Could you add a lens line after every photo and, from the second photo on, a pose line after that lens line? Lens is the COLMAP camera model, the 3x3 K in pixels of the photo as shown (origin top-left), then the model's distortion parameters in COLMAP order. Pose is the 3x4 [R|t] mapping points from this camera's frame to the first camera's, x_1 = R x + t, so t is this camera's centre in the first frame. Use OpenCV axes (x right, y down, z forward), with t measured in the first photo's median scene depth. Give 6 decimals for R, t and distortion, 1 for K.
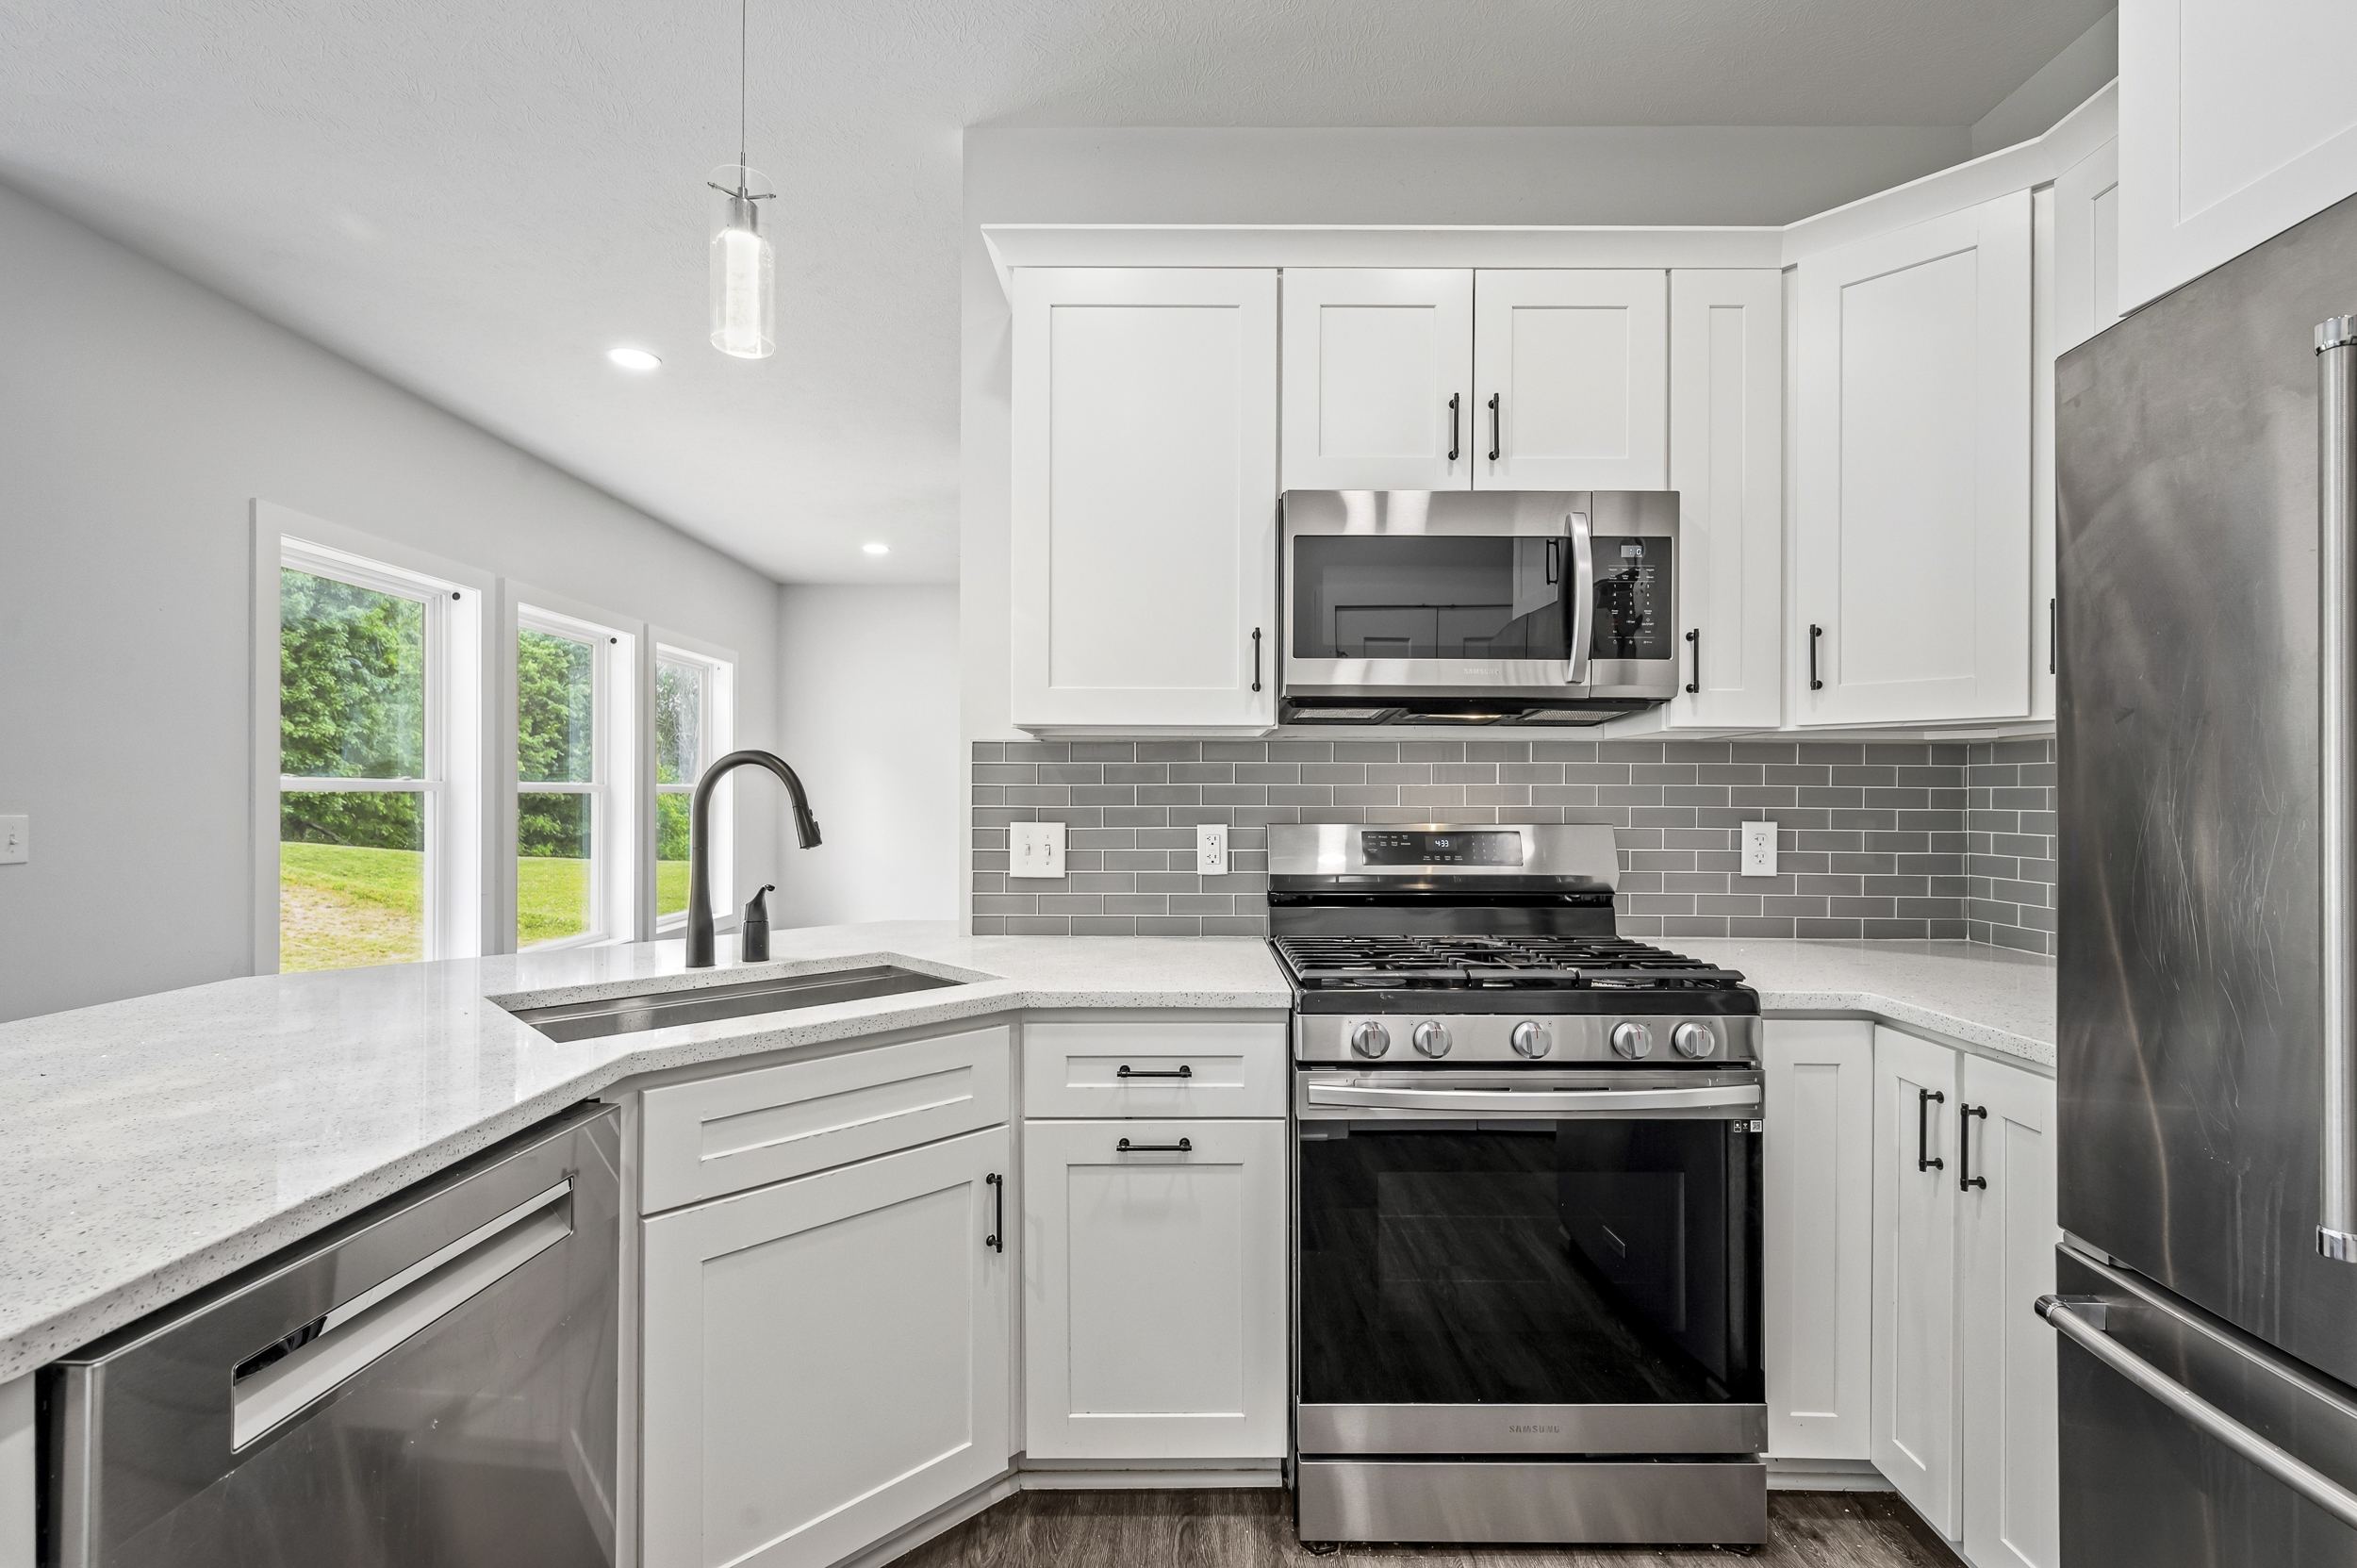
lens RADIAL K [[1039.3, 0, 1178.1], [0, 1039.3, 795.6], [0, 0, 1]] dist [-0.000692, -0.000113]
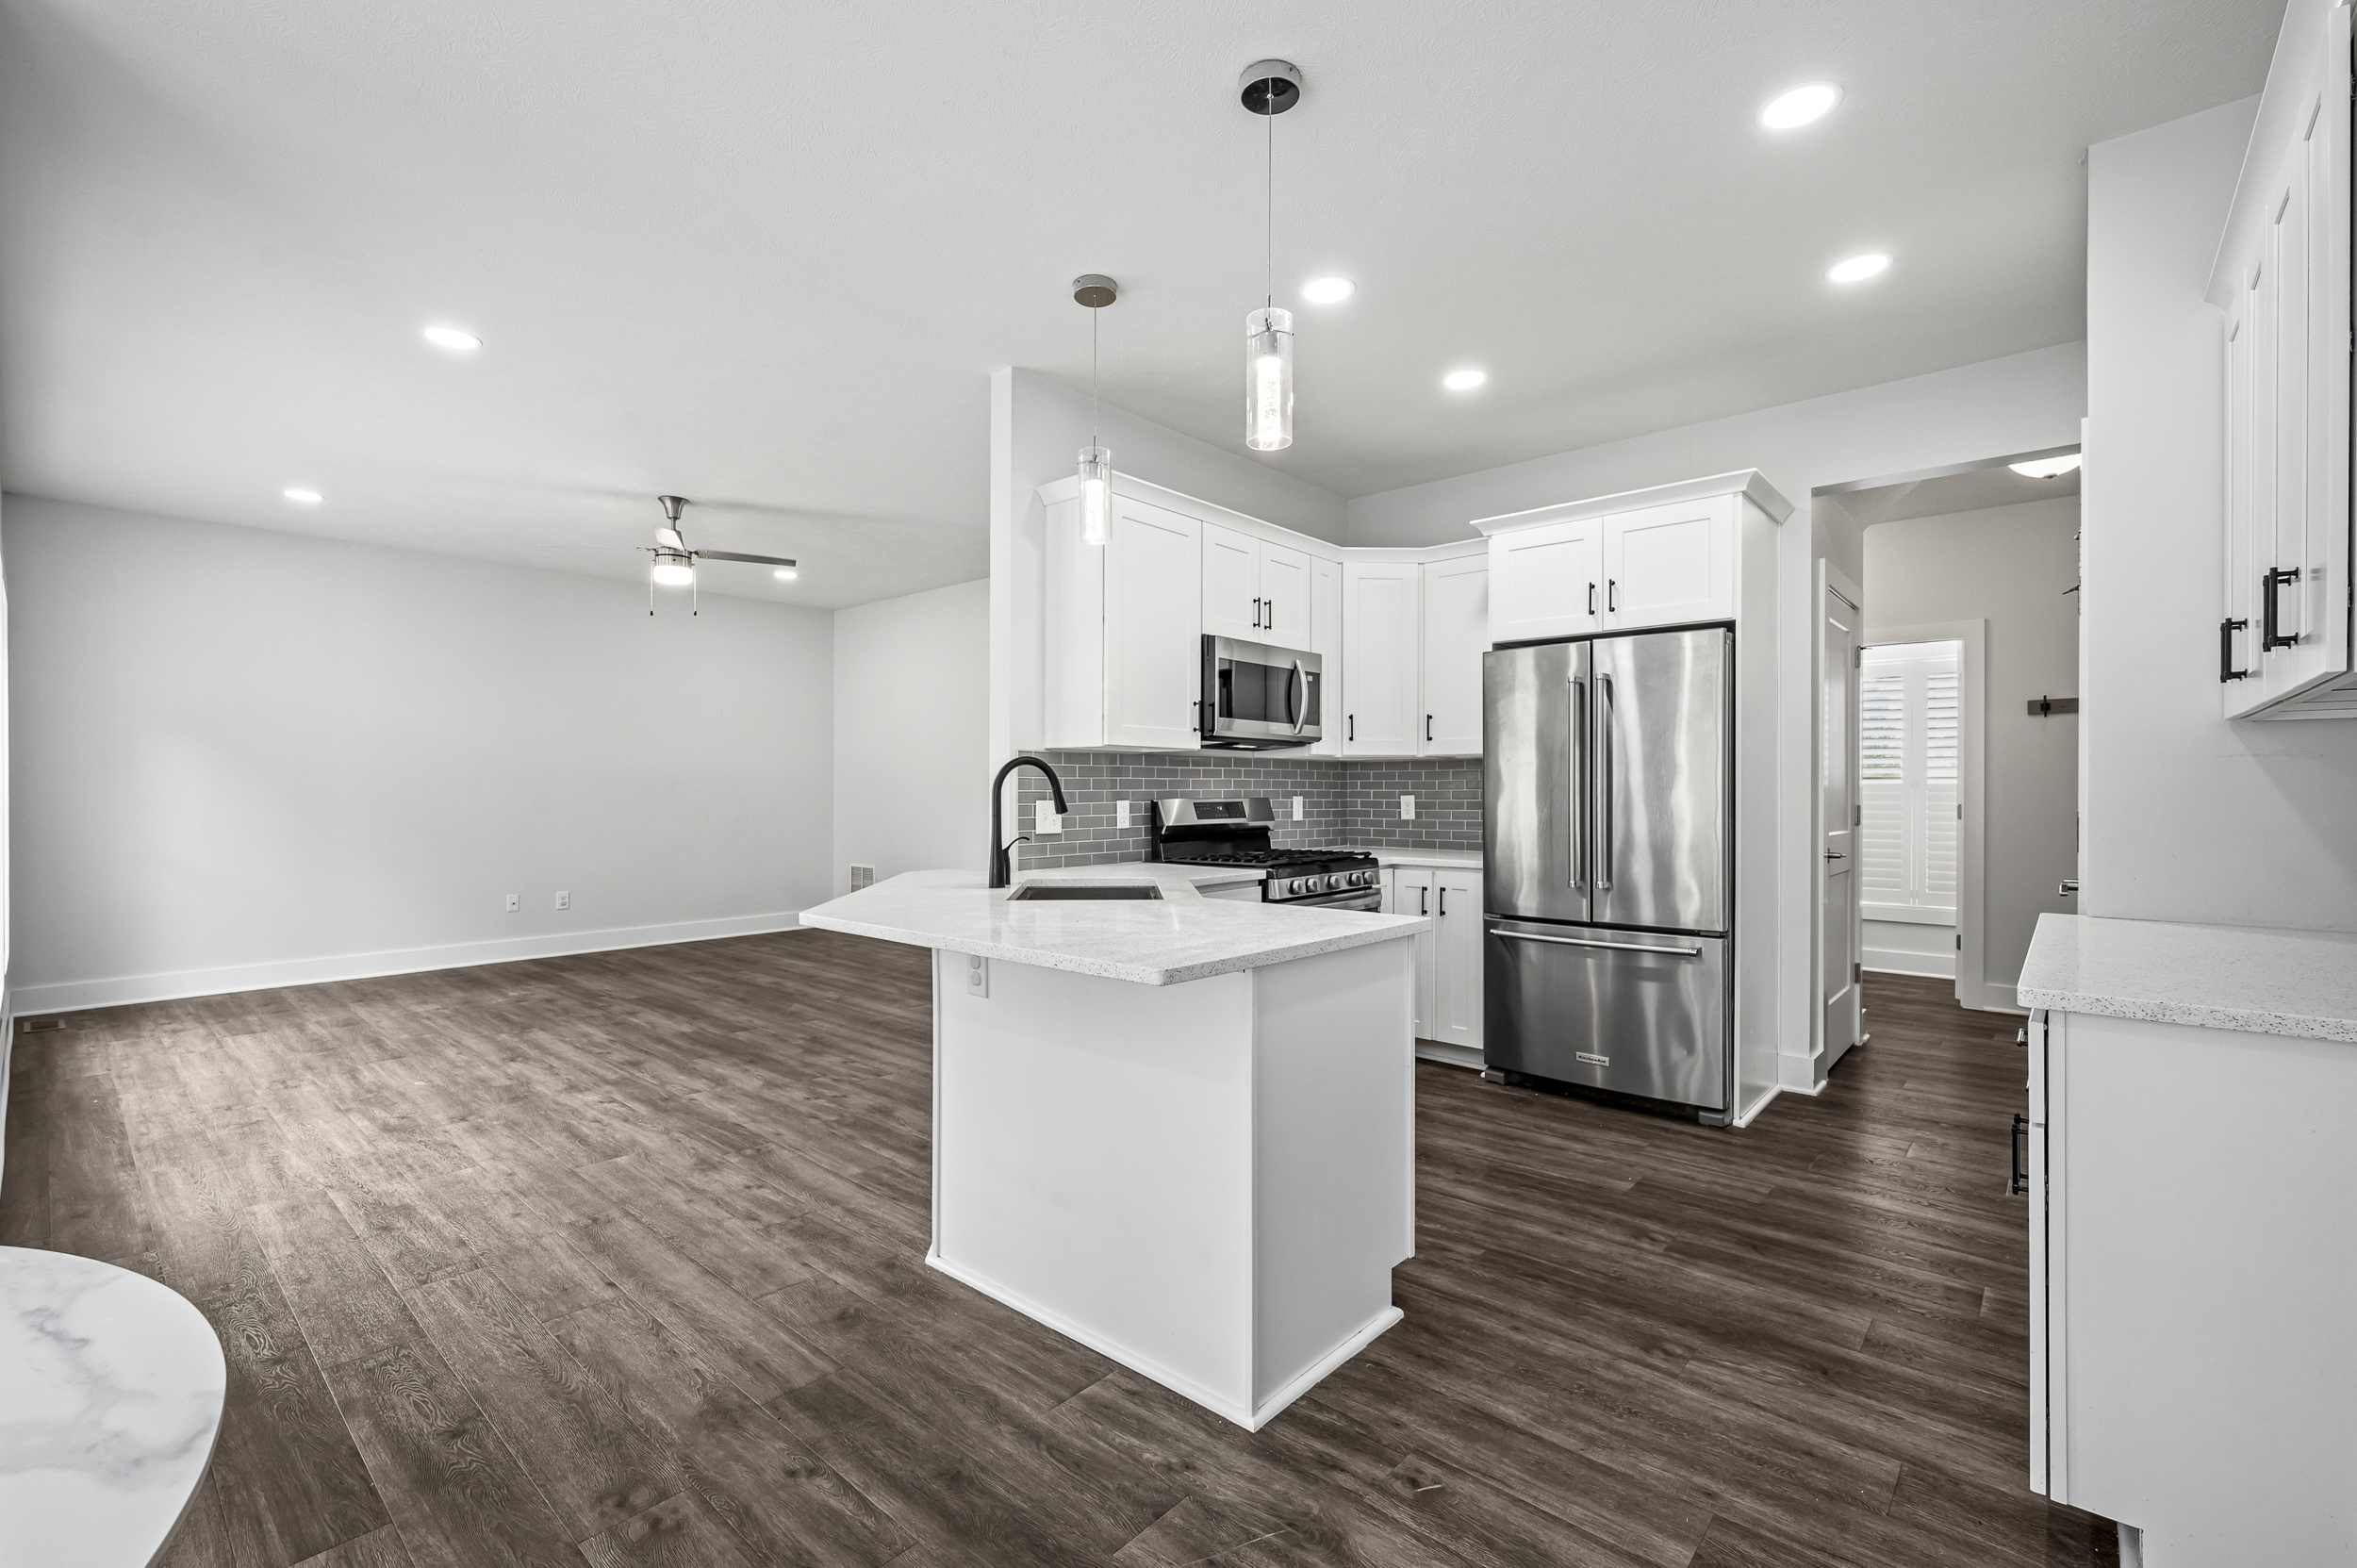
lens RADIAL K [[1017.1, 0, 1175.0], [0, 1017.1, 791.2], [0, 0, 1]] dist [0.001123, -0.000084]
pose [[0.655773, -0.005036, 0.754941, -1.417638], [0.002013, 0.999986, 0.004922, 0.004071], [-0.754955, -0.001708, 0.655774, -0.248372]]
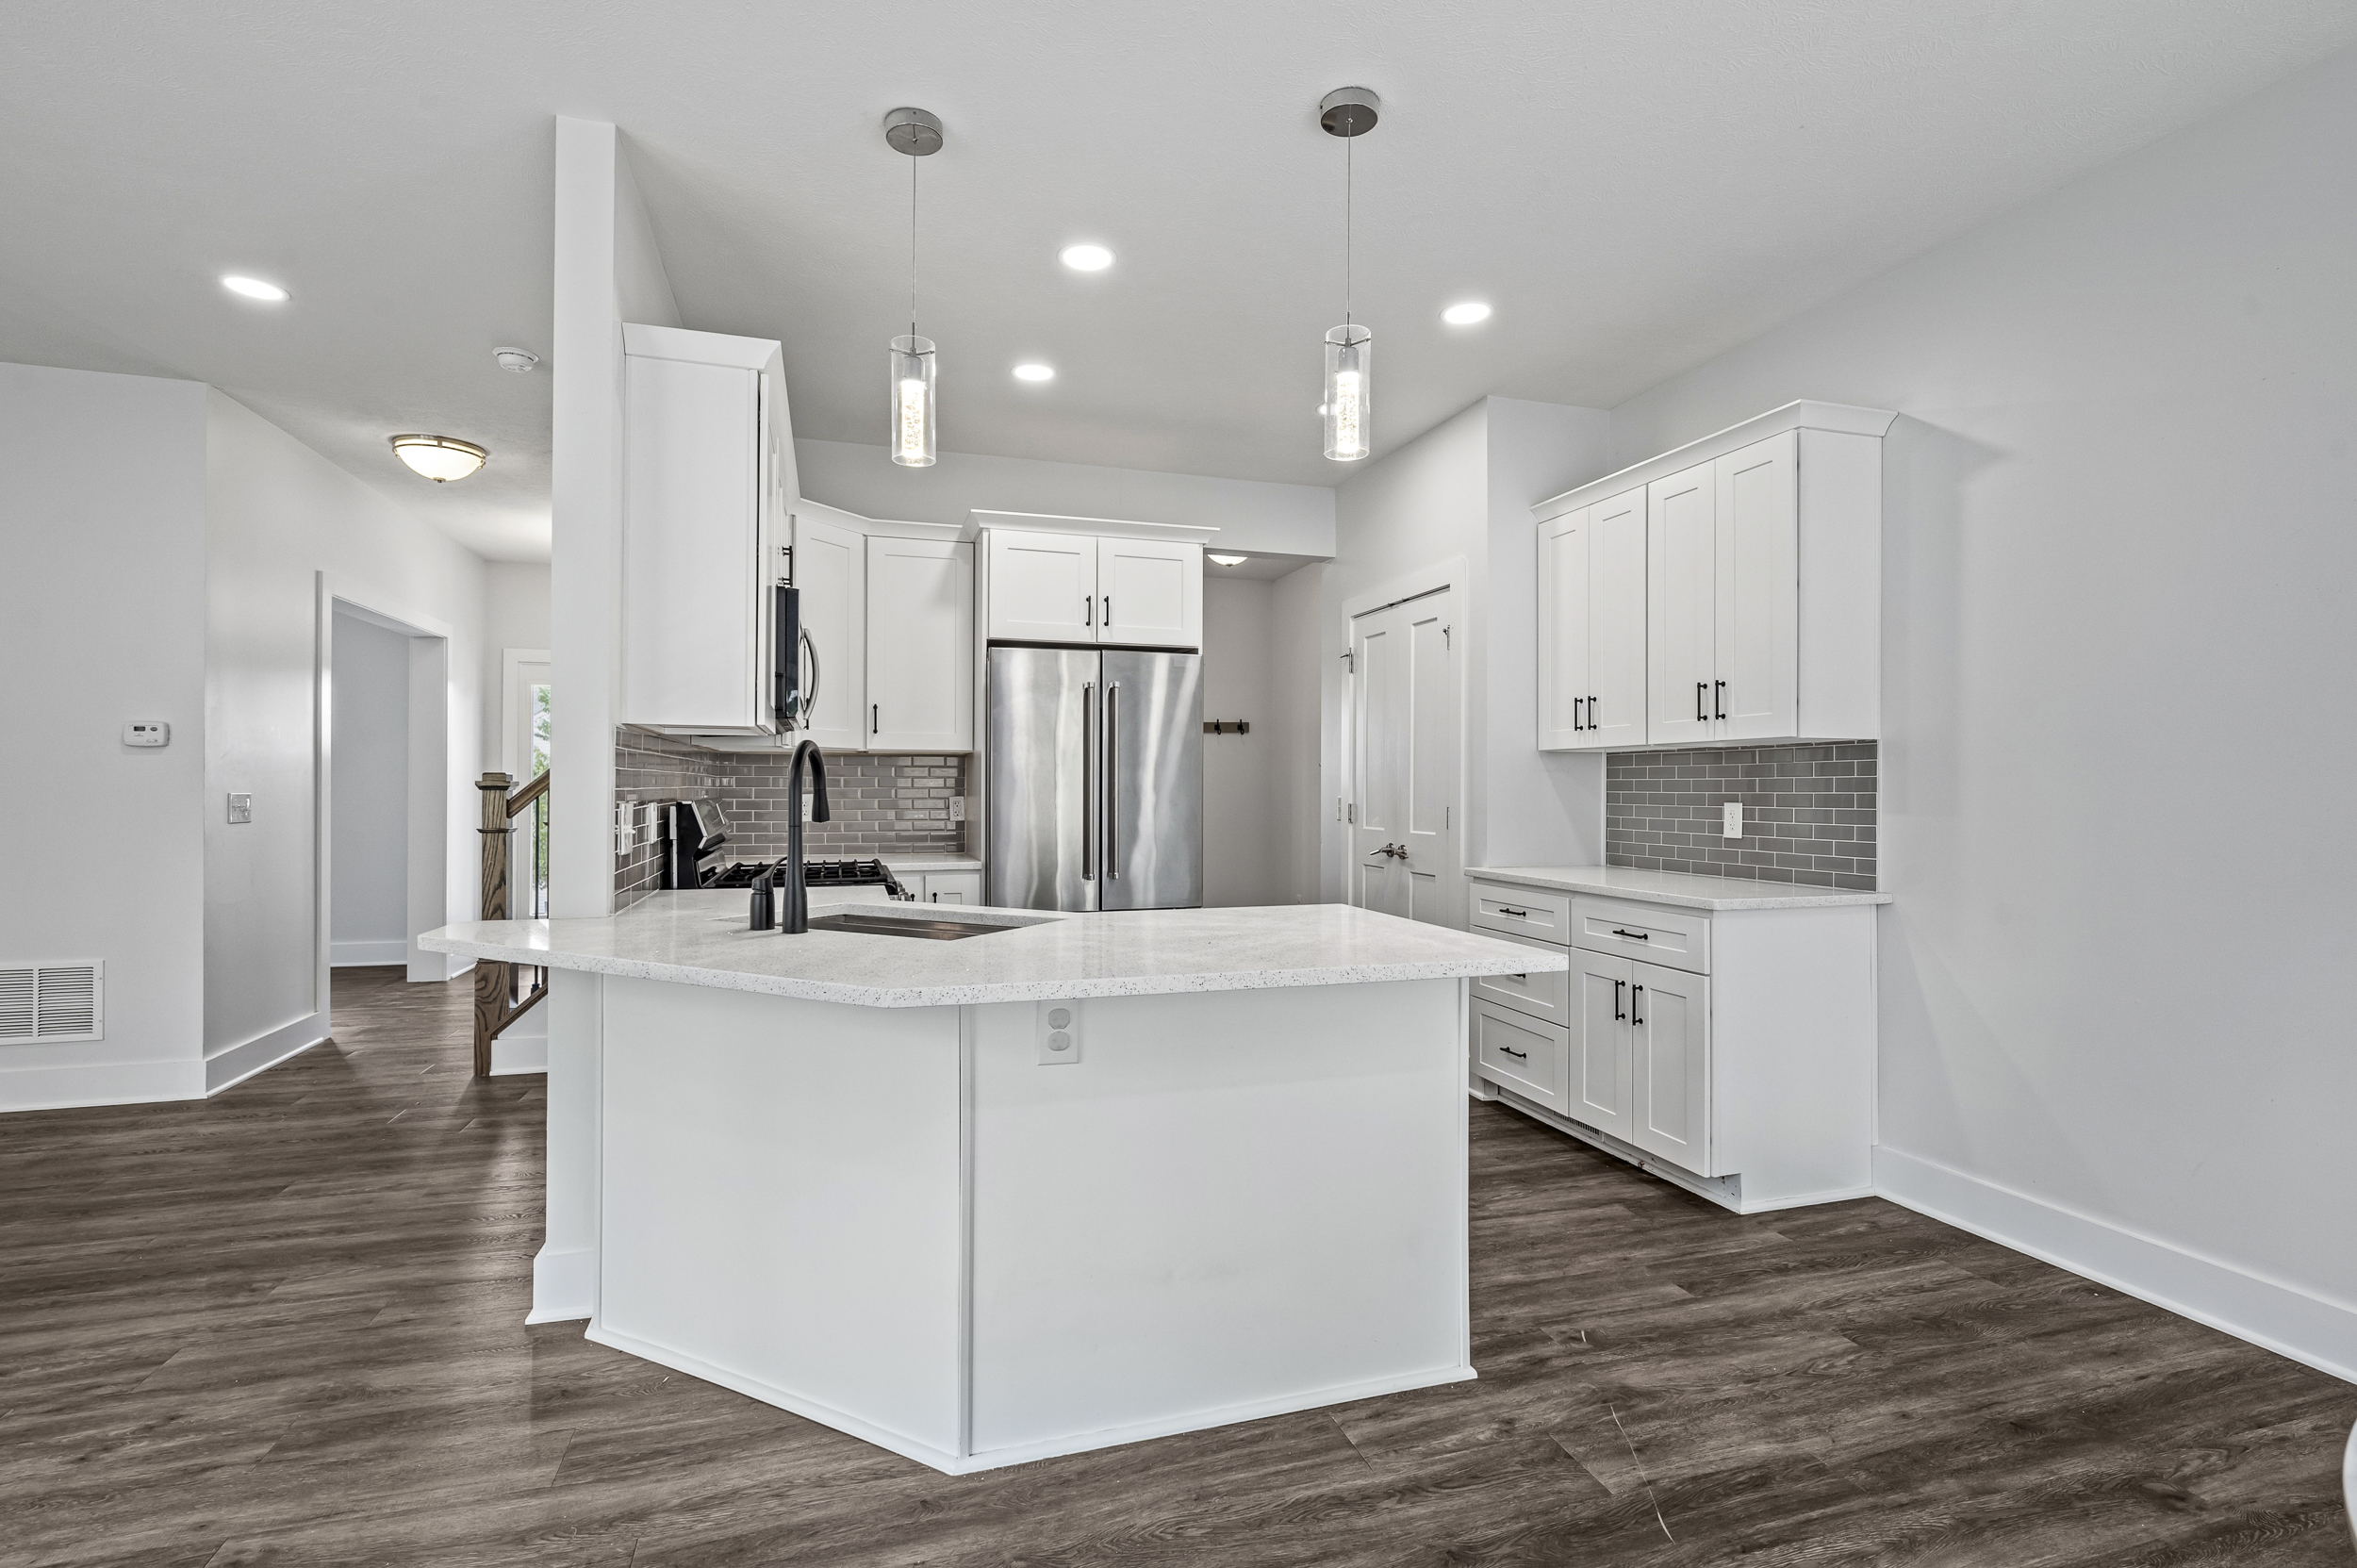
lens RADIAL K [[1091.1, 0, 1176.3], [0, 1091.1, 791.5], [0, 0, 1]] dist [0.000165, 0.000348]
pose [[-0.303384, -0.010423, 0.952811, -1.619633], [-0.004767, 0.999944, 0.009421, -0.004075], [-0.952856, -0.001684, -0.303417, 0.926046]]
